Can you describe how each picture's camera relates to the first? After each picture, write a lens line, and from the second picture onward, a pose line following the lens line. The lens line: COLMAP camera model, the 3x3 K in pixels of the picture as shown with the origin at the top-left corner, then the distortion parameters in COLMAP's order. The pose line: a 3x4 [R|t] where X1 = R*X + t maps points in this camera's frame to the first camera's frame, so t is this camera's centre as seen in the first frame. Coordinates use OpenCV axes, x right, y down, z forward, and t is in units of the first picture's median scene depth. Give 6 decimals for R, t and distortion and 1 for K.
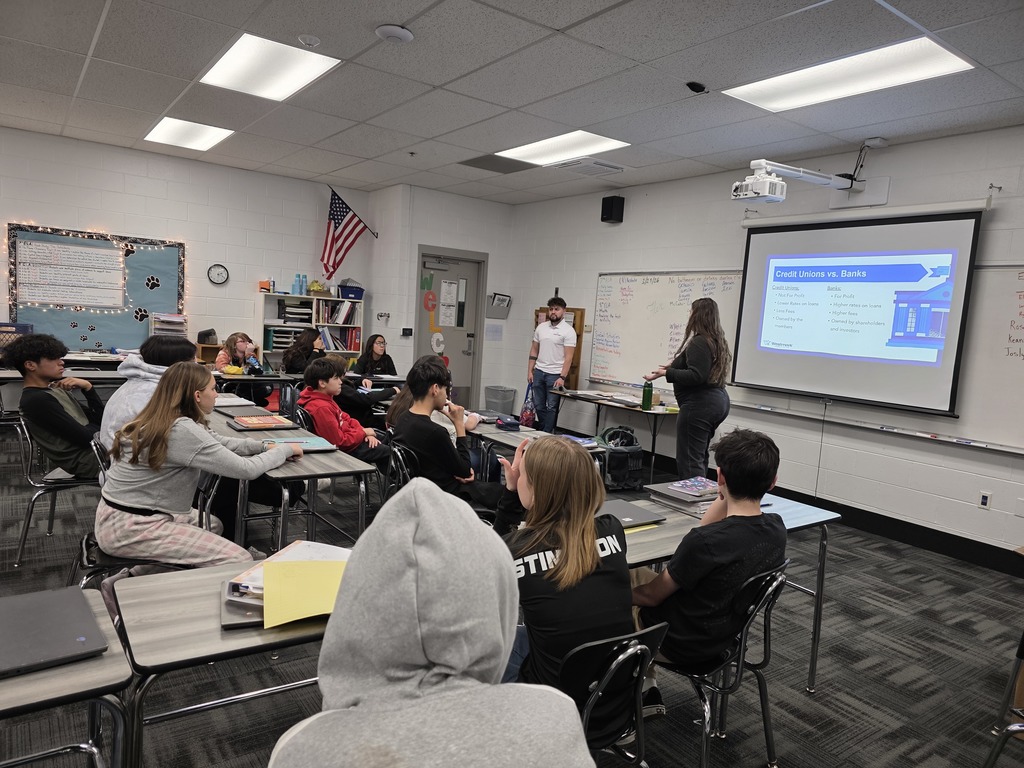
lens RADIAL K [[698.7, 0, 512.0], [0, 698.7, 384.0], [0, 0, 1]] dist [0.022871, -0.002783]
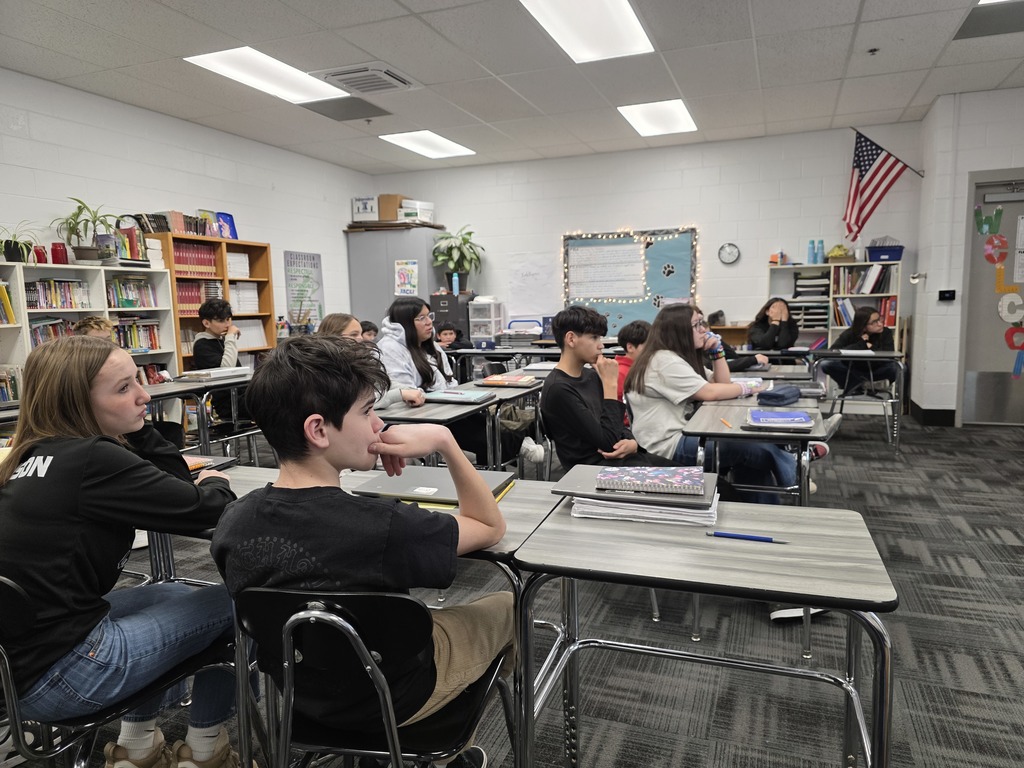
lens RADIAL K [[698.7, 0, 512.0], [0, 698.7, 384.0], [0, 0, 1]] dist [0.022871, -0.002783]
pose [[0.548414, 0.014910, -0.836074, 0.227134], [-0.016850, 0.999835, 0.006777, 0.022186], [0.836037, 0.010371, 0.548574, 0.216675]]
